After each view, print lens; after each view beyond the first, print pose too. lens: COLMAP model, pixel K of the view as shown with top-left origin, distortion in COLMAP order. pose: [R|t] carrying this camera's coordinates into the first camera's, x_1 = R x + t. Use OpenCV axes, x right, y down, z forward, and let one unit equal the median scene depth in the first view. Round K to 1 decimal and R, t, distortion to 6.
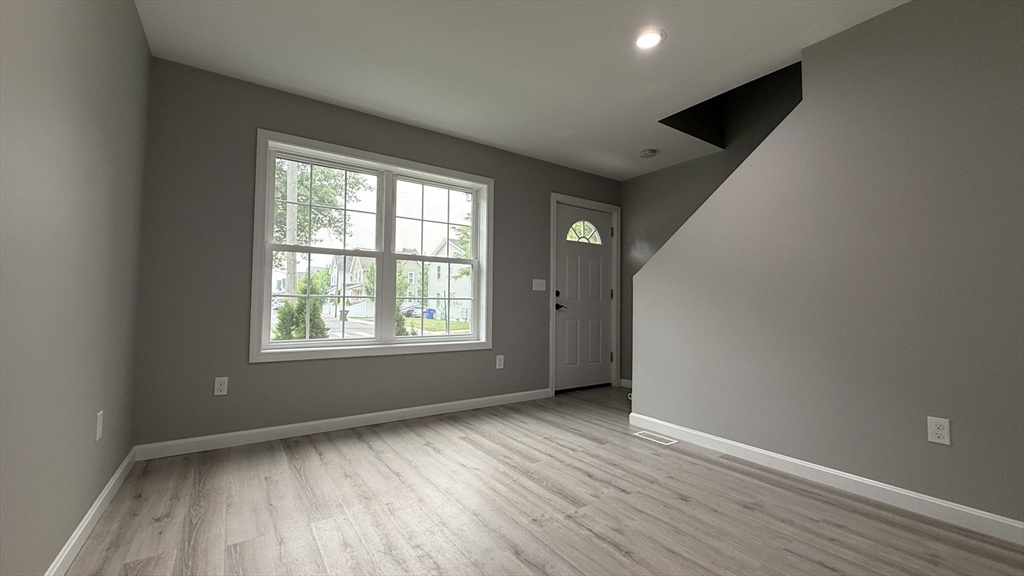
lens RADIAL K [[373.0, 0, 502.7], [0, 373.0, 292.5], [0, 0, 1]] dist [-0.012827, 0.000455]
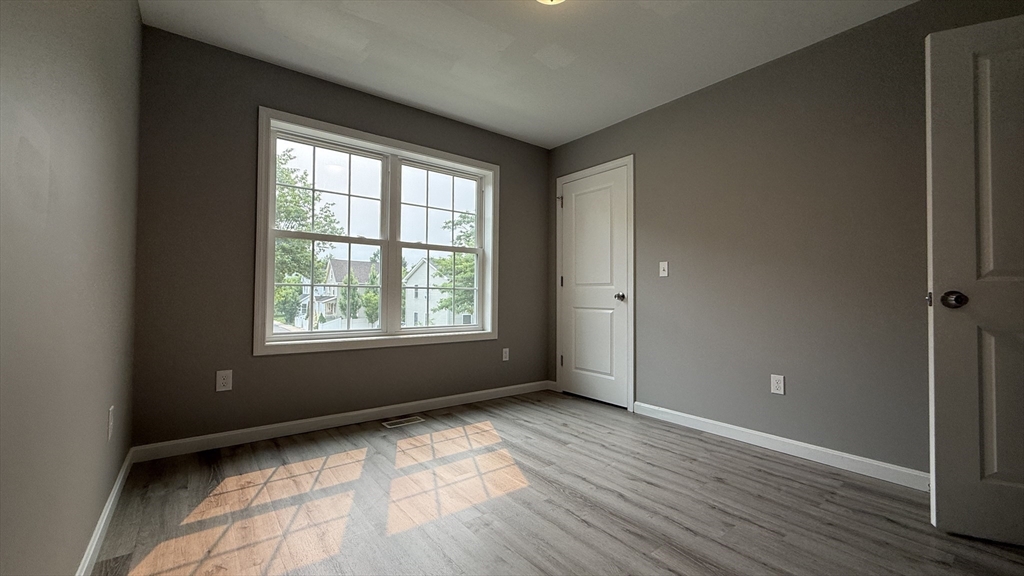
lens RADIAL K [[402.8, 0, 505.3], [0, 402.8, 286.4], [0, 0, 1]] dist [0.006789, -0.000572]
pose [[0.996677, 0.003029, 0.081404, -0.099544], [-0.004179, 0.999894, 0.013956, -0.003838], [-0.081353, -0.014250, 0.996583, -0.061689]]
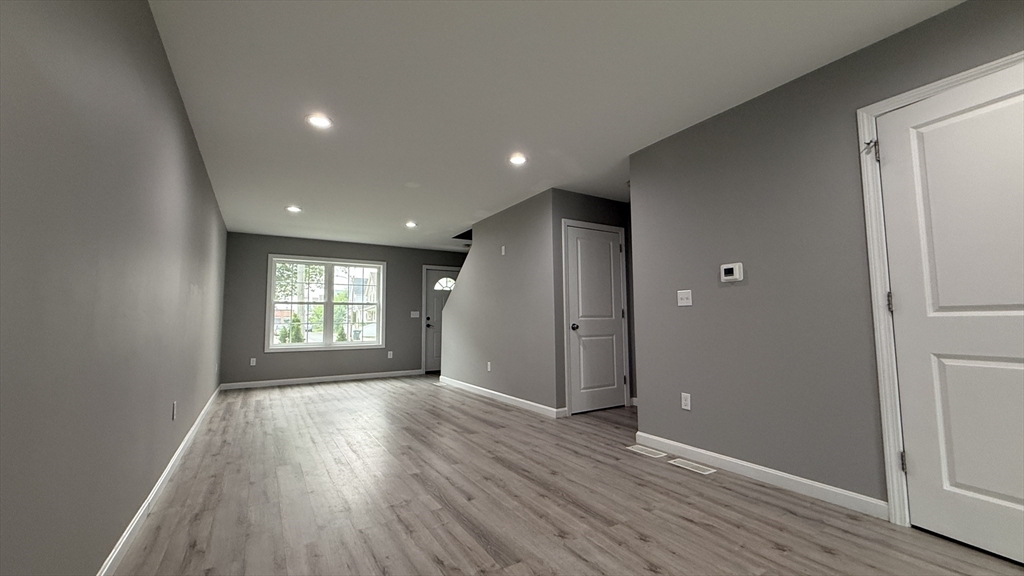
lens RADIAL K [[402.8, 0, 509.5], [0, 402.8, 291.3], [0, 0, 1]] dist [0.006789, -0.000572]
pose [[0.997356, -0.024634, -0.068370, 0.822582], [0.021195, 0.998496, -0.050568, -0.029035], [0.069513, 0.048985, 0.996378, -1.147421]]
